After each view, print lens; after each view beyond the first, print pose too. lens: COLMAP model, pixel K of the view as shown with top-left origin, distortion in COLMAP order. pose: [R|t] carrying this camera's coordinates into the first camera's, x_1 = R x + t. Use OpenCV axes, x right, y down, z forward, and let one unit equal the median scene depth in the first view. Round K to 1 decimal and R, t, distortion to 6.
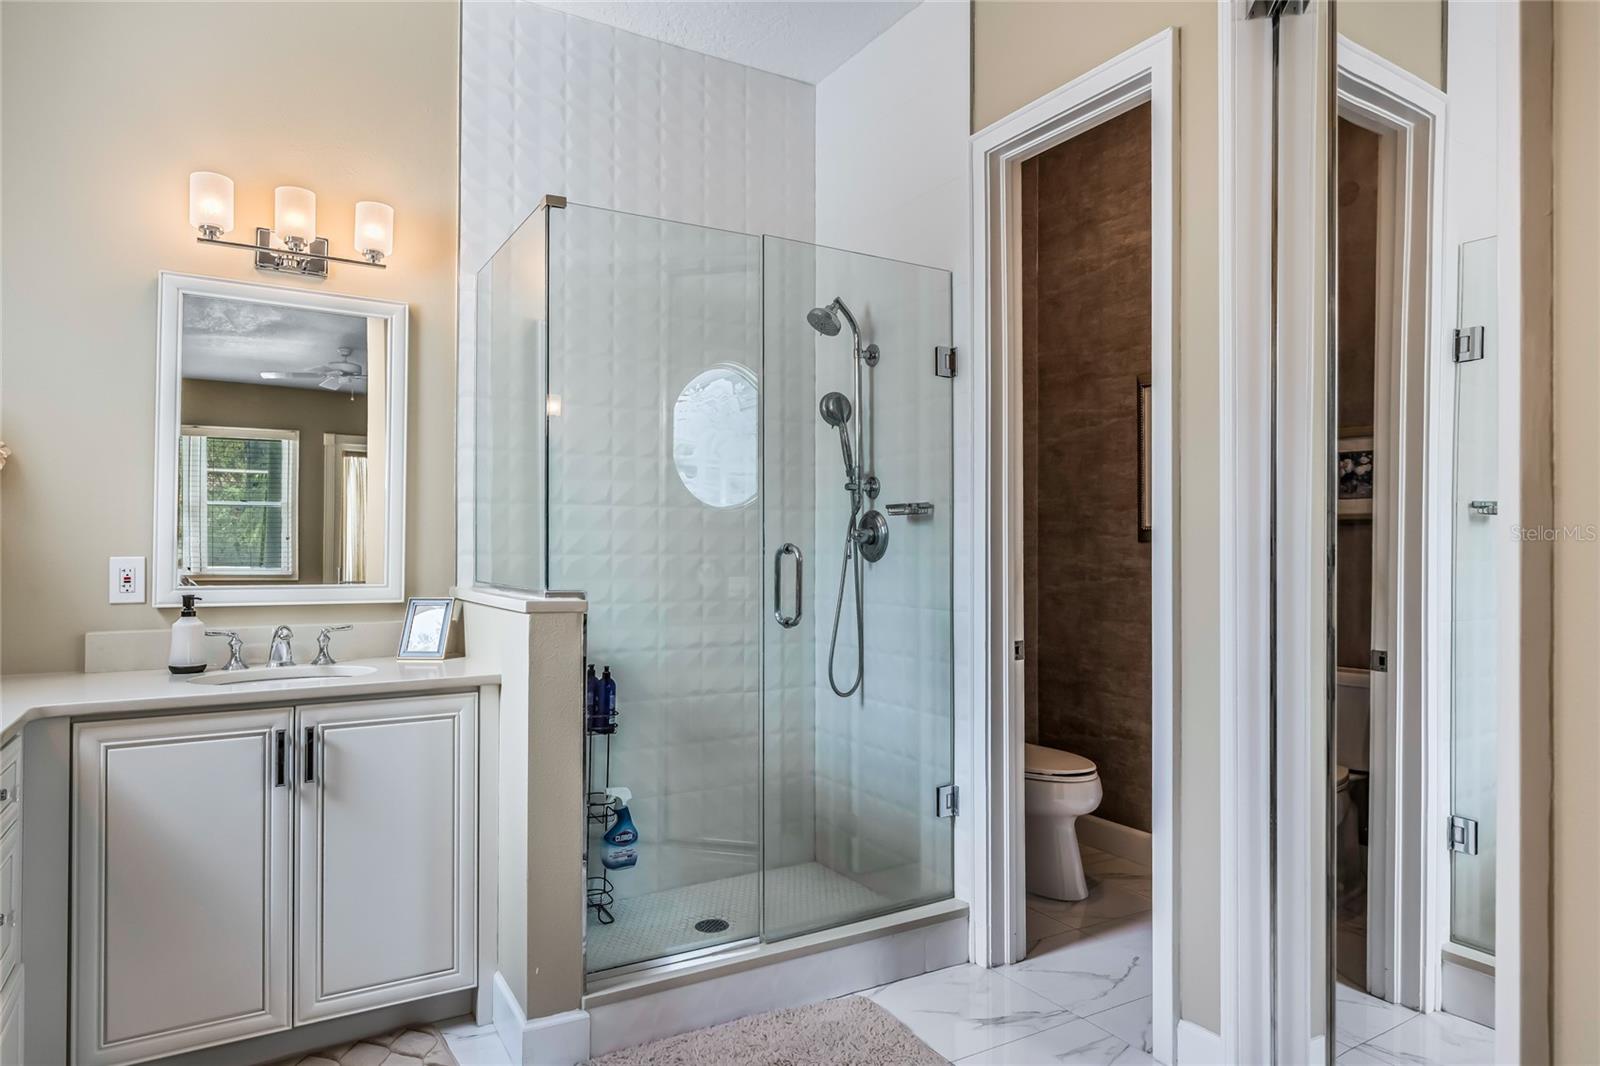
lens RADIAL K [[944.5, 0, 801.5], [0, 944.5, 538.2], [0, 0, 1]] dist [0.002558, -0.000801]
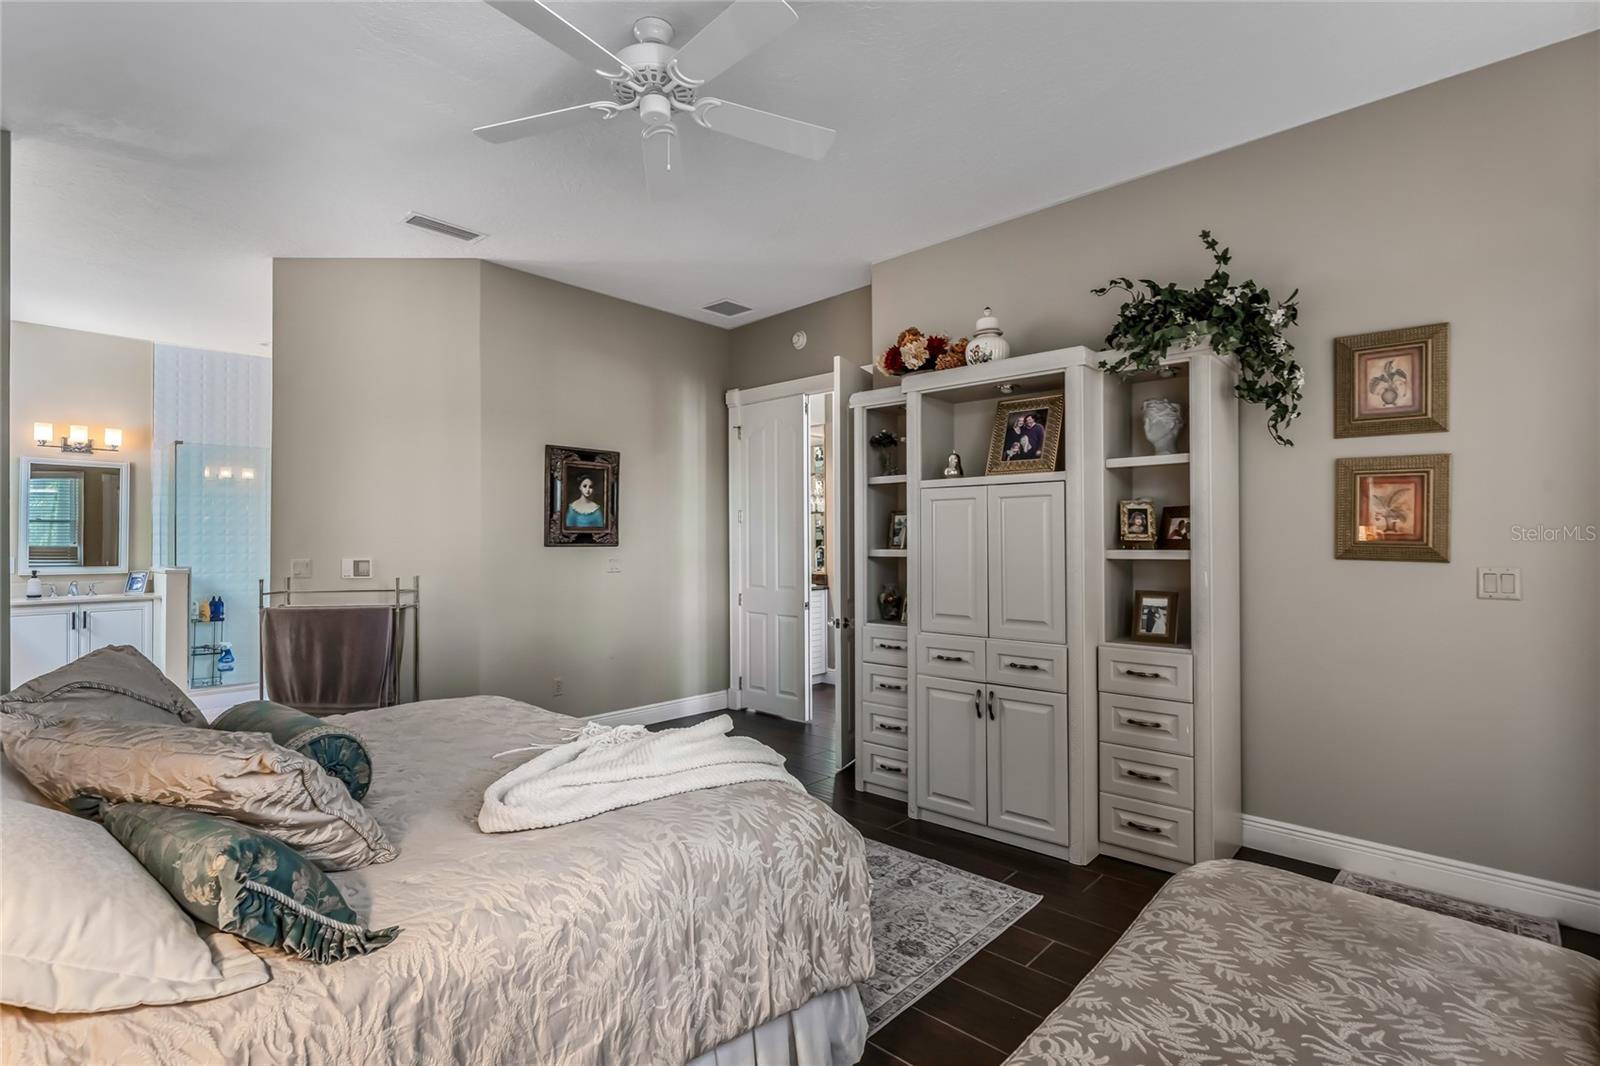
lens RADIAL K [[753.0, 0, 791.7], [0, 753.0, 537.5], [0, 0, 1]] dist [-0.002138, -0.000362]
pose [[0.965204, -0.006156, 0.261426, 0.906511], [0.007306, 0.999967, -0.003425, -0.014085], [-0.261396, 0.005216, 0.965218, -1.676310]]
